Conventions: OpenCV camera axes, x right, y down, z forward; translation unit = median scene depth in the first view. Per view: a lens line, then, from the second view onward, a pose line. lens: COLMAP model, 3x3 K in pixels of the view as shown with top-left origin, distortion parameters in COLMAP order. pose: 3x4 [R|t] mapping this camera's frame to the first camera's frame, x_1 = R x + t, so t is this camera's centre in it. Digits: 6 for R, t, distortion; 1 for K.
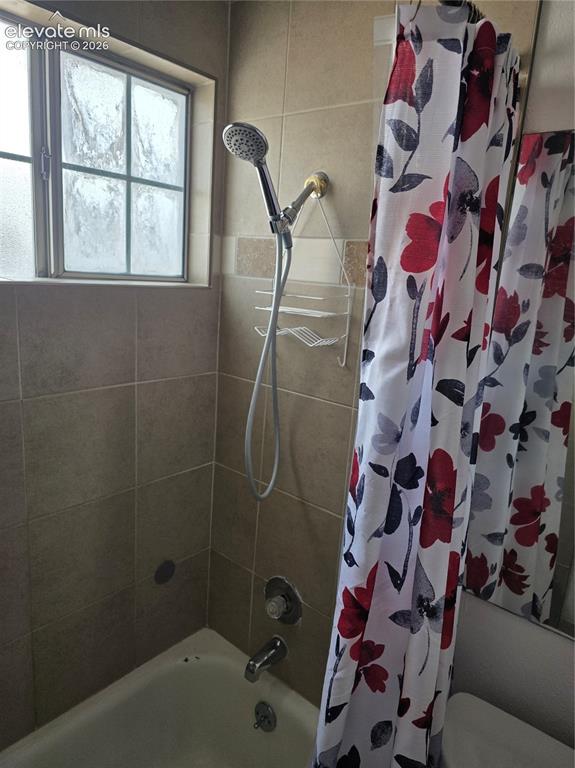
lens RADIAL K [[520.8, 0, 287.5], [0, 520.8, 384.0], [0, 0, 1]] dist [0.053245, -0.059479]
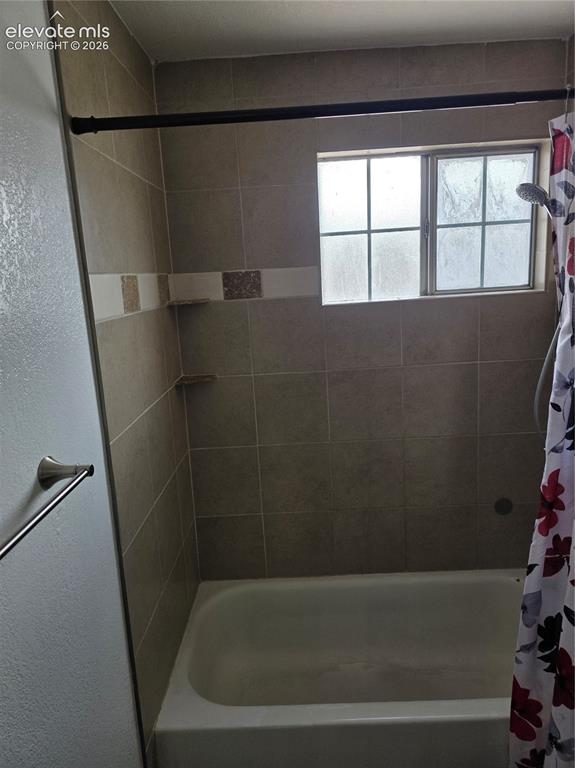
lens RADIAL K [[520.8, 0, 287.5], [0, 520.8, 384.0], [0, 0, 1]] dist [0.053245, -0.059479]
pose [[0.627723, 0.053560, -0.776592, 0.547308], [-0.070554, 0.997439, 0.011762, 0.084740], [0.775233, 0.047408, 0.629894, -0.354583]]
